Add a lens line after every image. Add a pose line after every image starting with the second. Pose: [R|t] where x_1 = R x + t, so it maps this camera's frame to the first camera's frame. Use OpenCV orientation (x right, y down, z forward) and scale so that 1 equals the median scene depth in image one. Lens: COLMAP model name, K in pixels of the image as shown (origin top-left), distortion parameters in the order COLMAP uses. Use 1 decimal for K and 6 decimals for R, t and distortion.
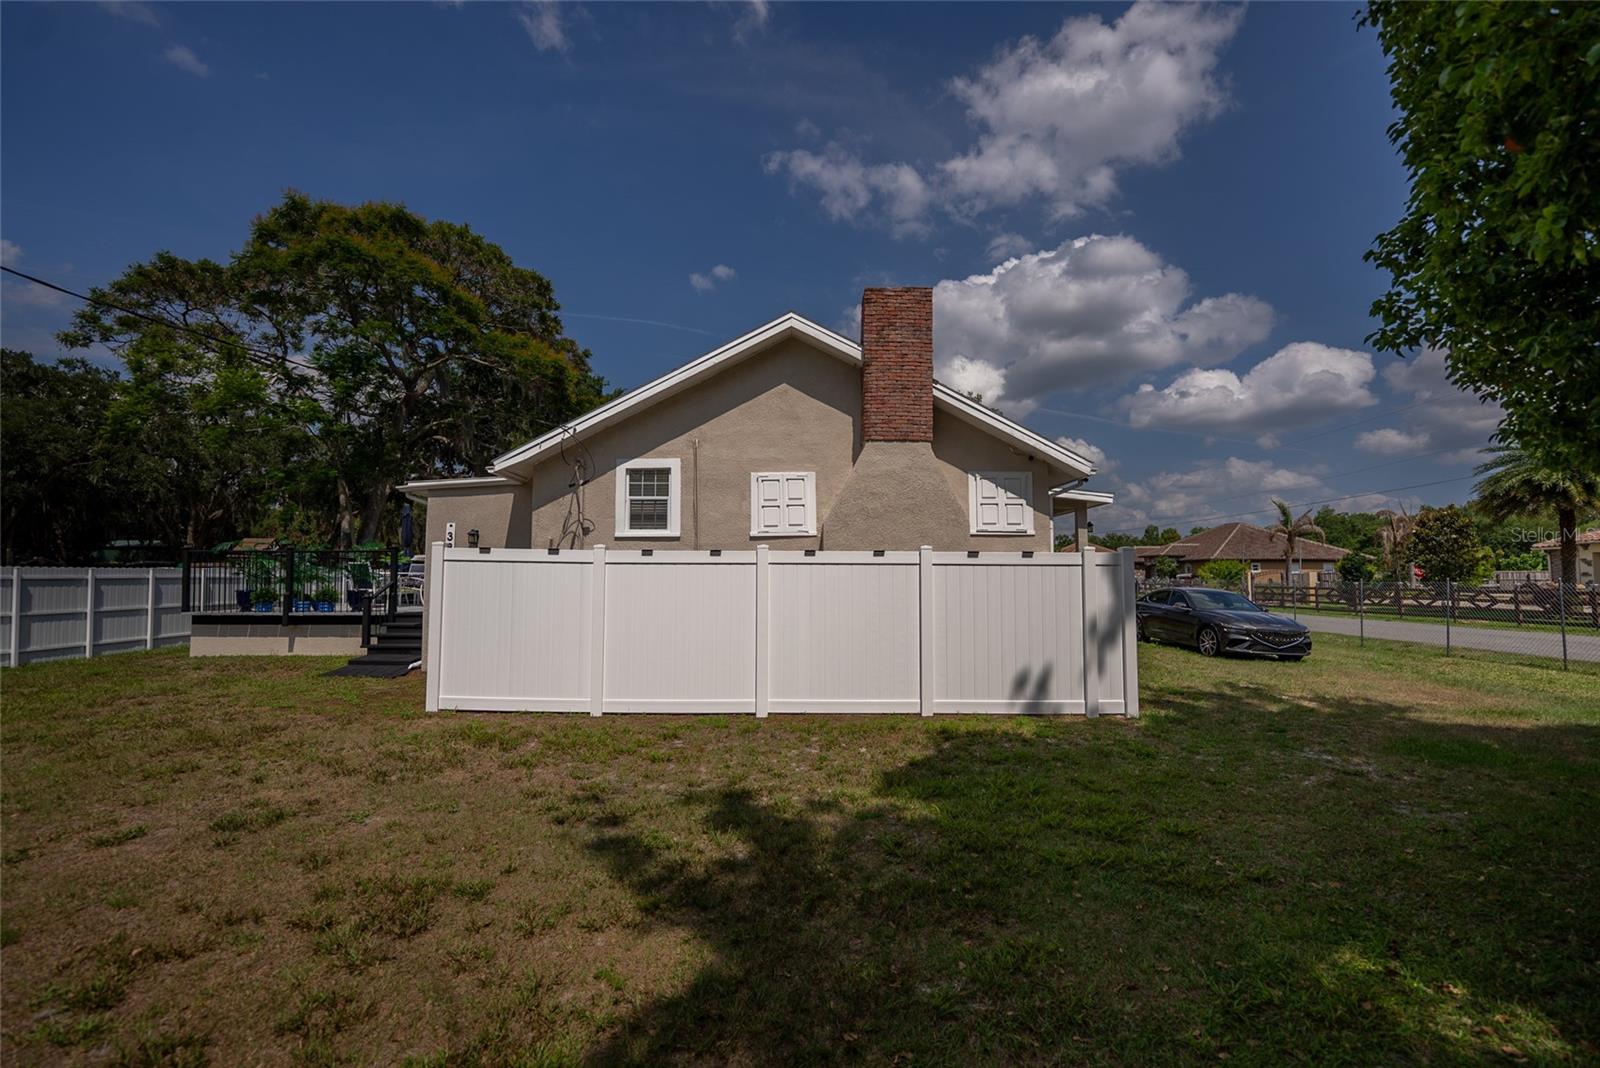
lens RADIAL K [[679.3, 0, 798.9], [0, 679.3, 536.5], [0, 0, 1]] dist [-0.020444, -0.000226]
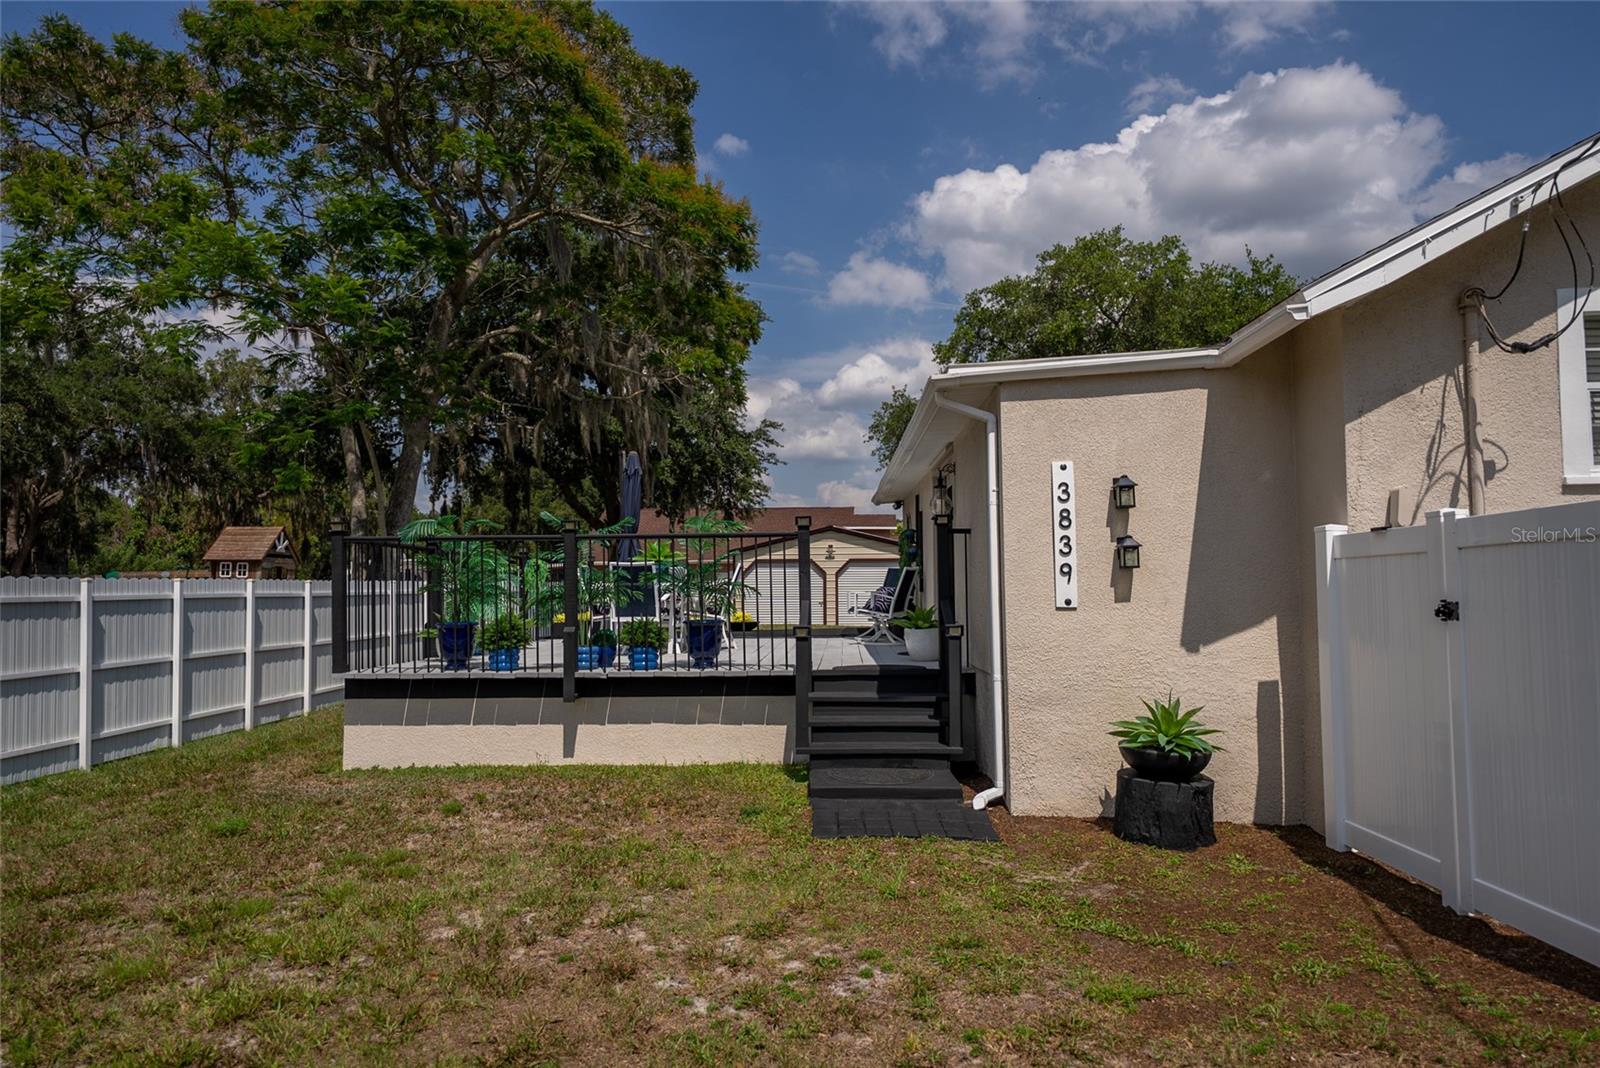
lens RADIAL K [[1001.0, 0, 798.7], [0, 1001.0, 492.4], [0, 0, 1]] dist [0.004364, 0.001057]
pose [[0.999026, -0.011514, -0.042603, -0.519349], [0.009918, 0.999249, -0.037470, 0.017495], [0.043003, 0.037011, 0.998389, 0.293155]]
